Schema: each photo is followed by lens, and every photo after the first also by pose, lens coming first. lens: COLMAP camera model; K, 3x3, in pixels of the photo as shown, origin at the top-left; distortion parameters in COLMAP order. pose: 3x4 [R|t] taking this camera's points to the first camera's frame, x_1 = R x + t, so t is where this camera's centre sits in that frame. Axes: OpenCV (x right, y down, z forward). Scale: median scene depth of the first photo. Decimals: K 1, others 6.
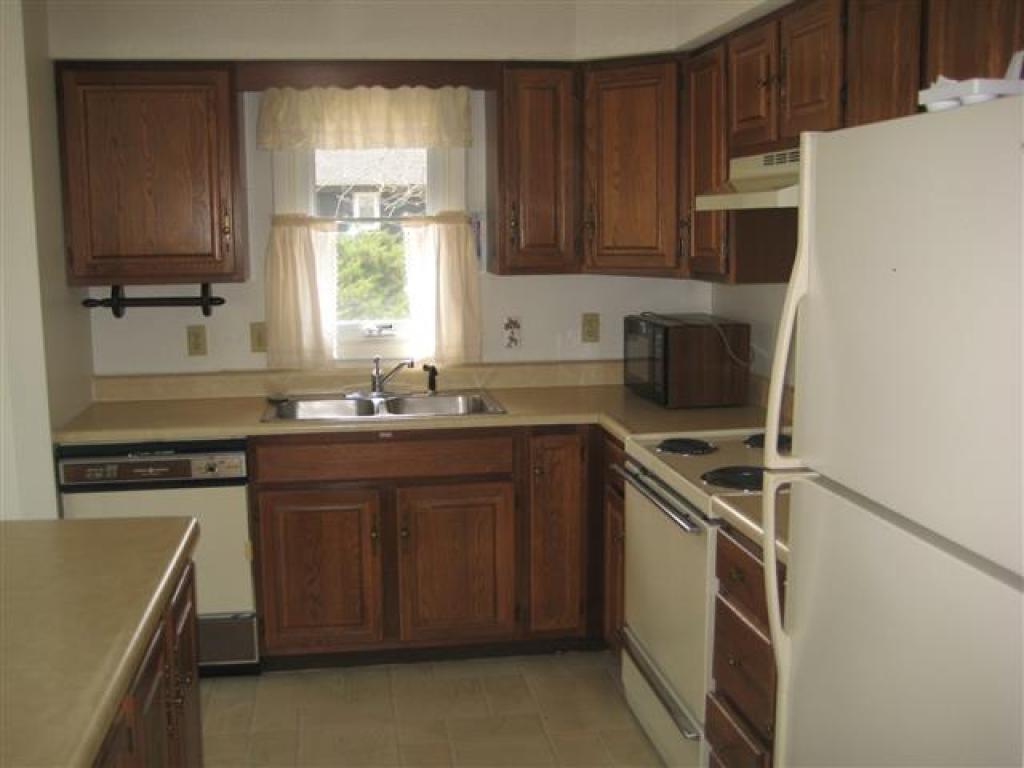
lens RADIAL K [[1063.9, 0, 512.0], [0, 1063.9, 384.0], [0, 0, 1]] dist [0.019016, 0.010083]
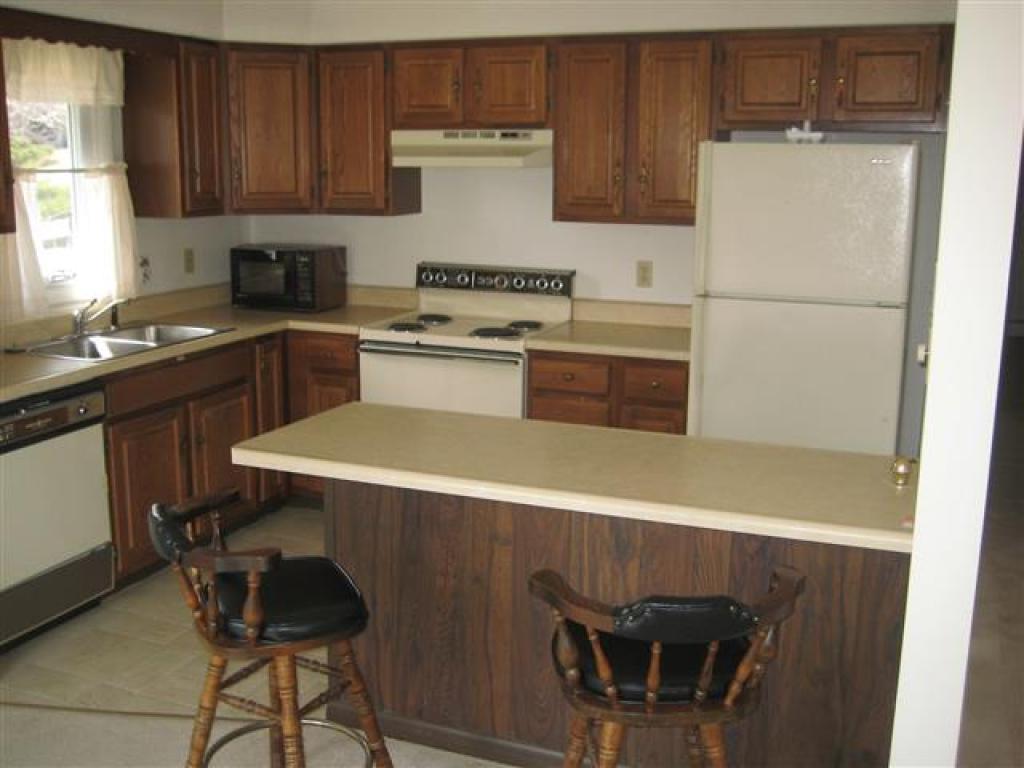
lens RADIAL K [[1050.5, 0, 512.0], [0, 1050.5, 384.0], [0, 0, 1]] dist [-0.021239, -0.008511]
pose [[0.490791, -0.166546, 0.855211, -0.889198], [0.122426, 0.985005, 0.121564, -0.018277], [-0.862633, 0.045038, 0.503821, 0.119511]]
